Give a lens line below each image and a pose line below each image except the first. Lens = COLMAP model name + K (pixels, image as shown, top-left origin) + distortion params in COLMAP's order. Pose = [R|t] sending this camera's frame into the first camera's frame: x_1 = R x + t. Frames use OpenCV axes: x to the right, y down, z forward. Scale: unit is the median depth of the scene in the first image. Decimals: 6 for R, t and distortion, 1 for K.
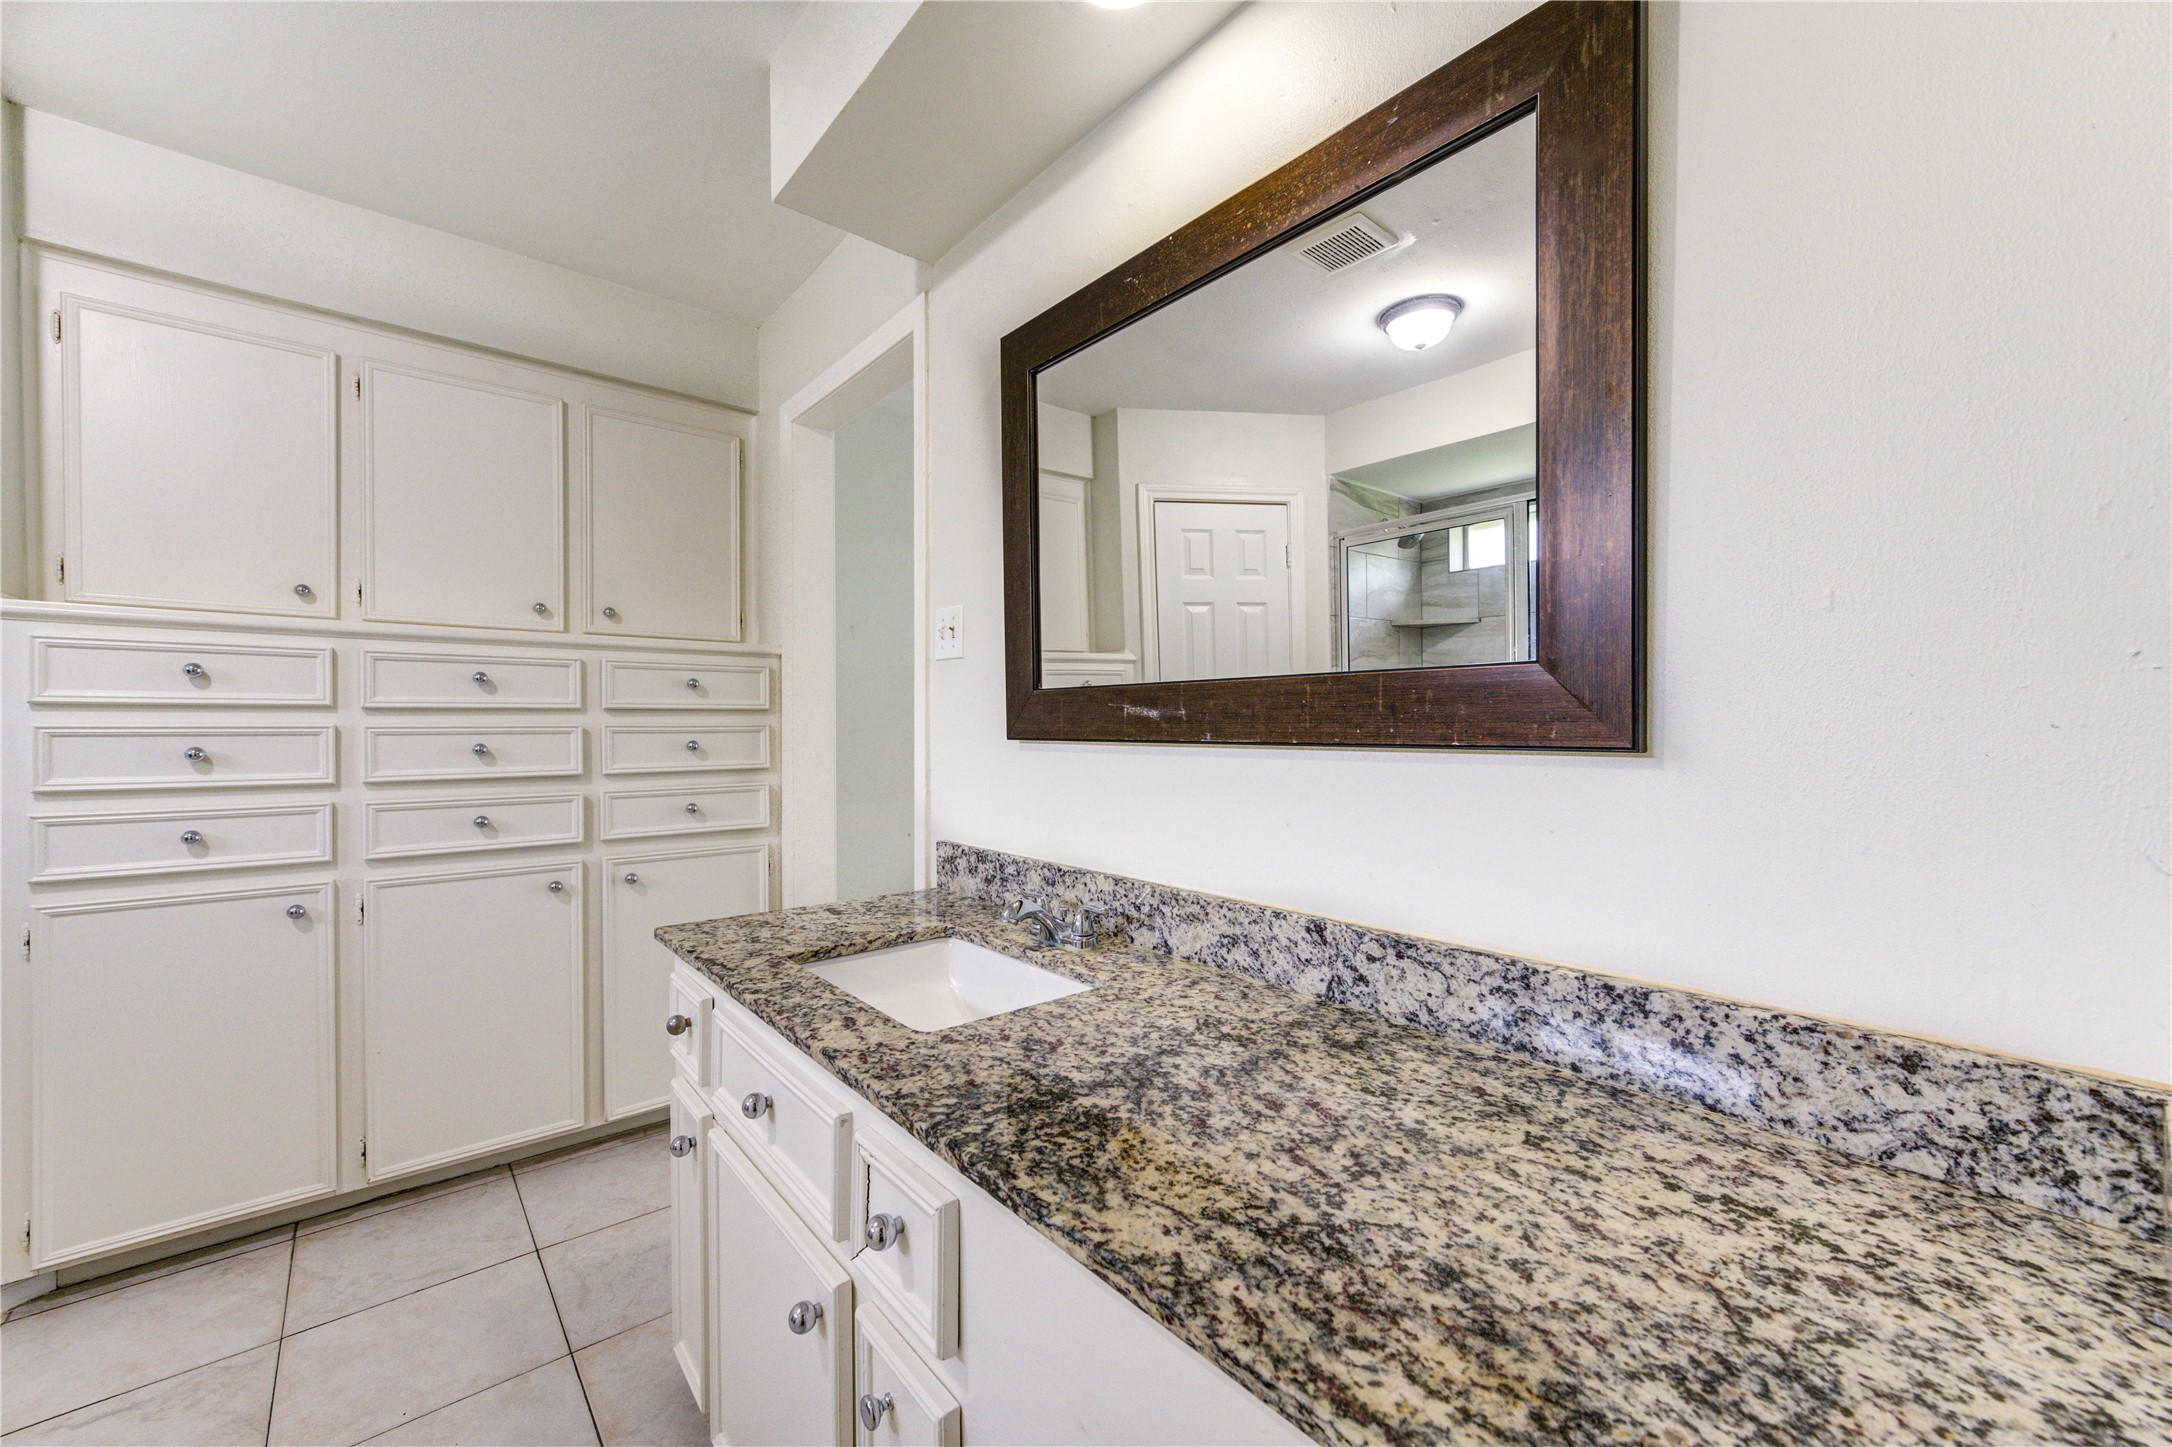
lens RADIAL K [[862.7, 0, 1092.1], [0, 862.7, 726.7], [0, 0, 1]] dist [0.002680, -0.000367]
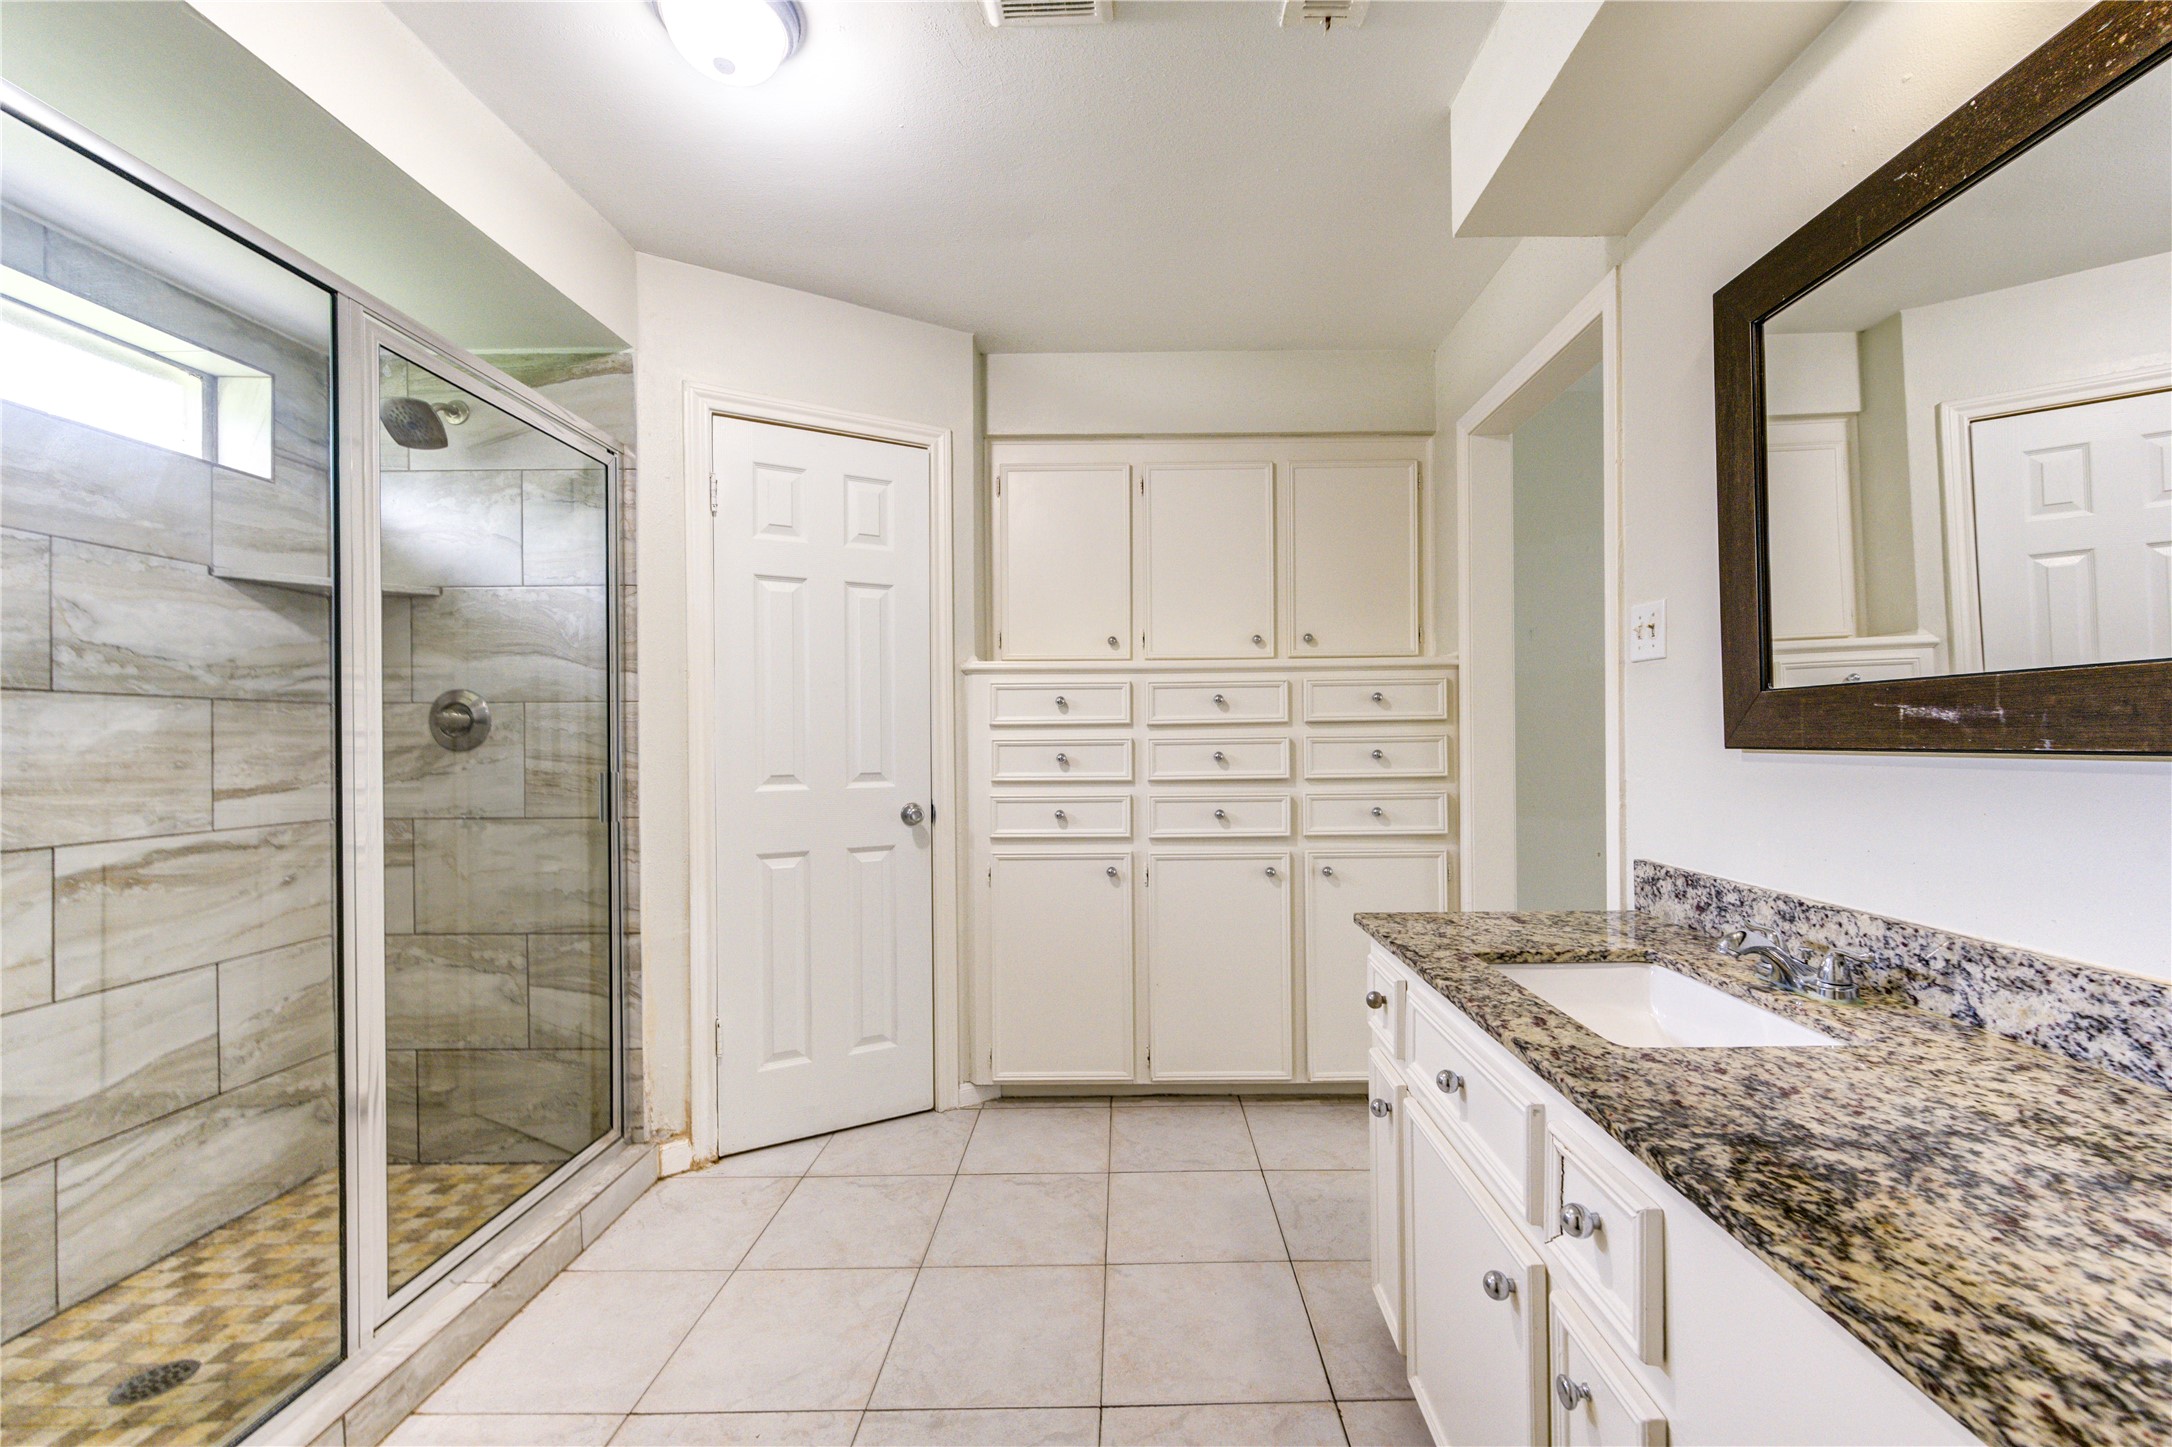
lens RADIAL K [[862.7, 0, 1135.3], [0, 862.7, 738.8], [0, 0, 1]] dist [0.002680, -0.000367]
pose [[0.764186, -0.005920, -0.644969, 0.012811], [0.007330, 0.999973, -0.000495, 0.001027], [0.644955, -0.004349, 0.764208, -0.074118]]
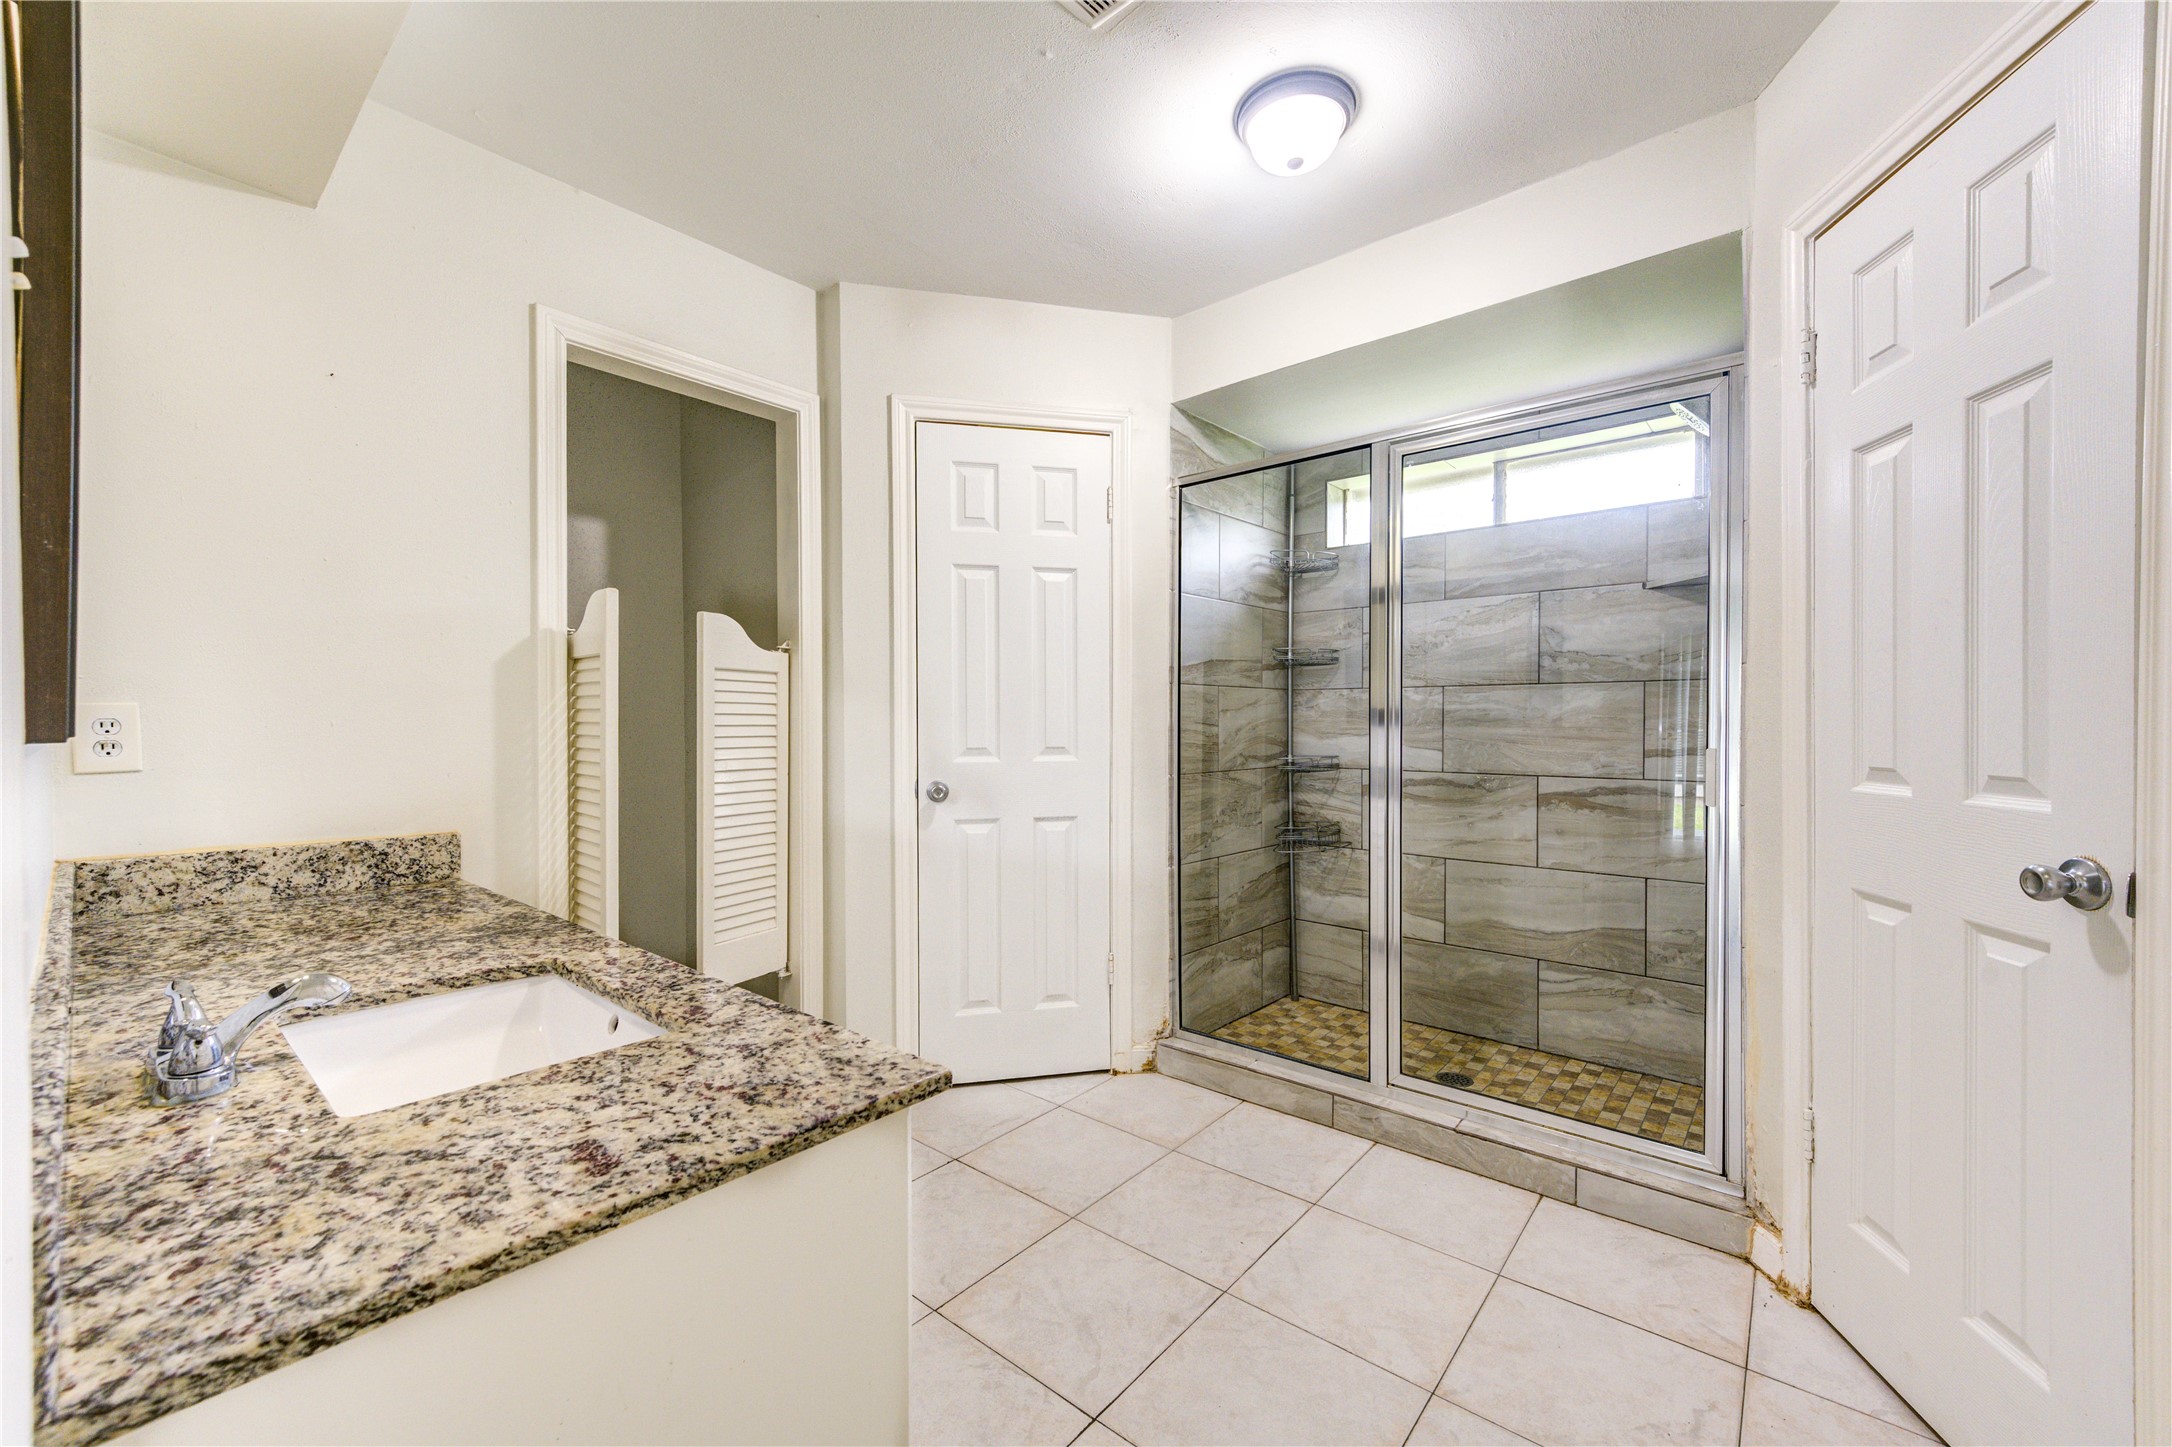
lens RADIAL K [[862.7, 0, 1106.0], [0, 862.7, 730.4], [0, 0, 1]] dist [0.002680, -0.000367]
pose [[-0.983209, 0.005896, -0.182388, -0.572233], [0.003880, 0.999927, 0.011408, 0.006808], [0.182442, 0.010509, -0.983160, 1.780960]]
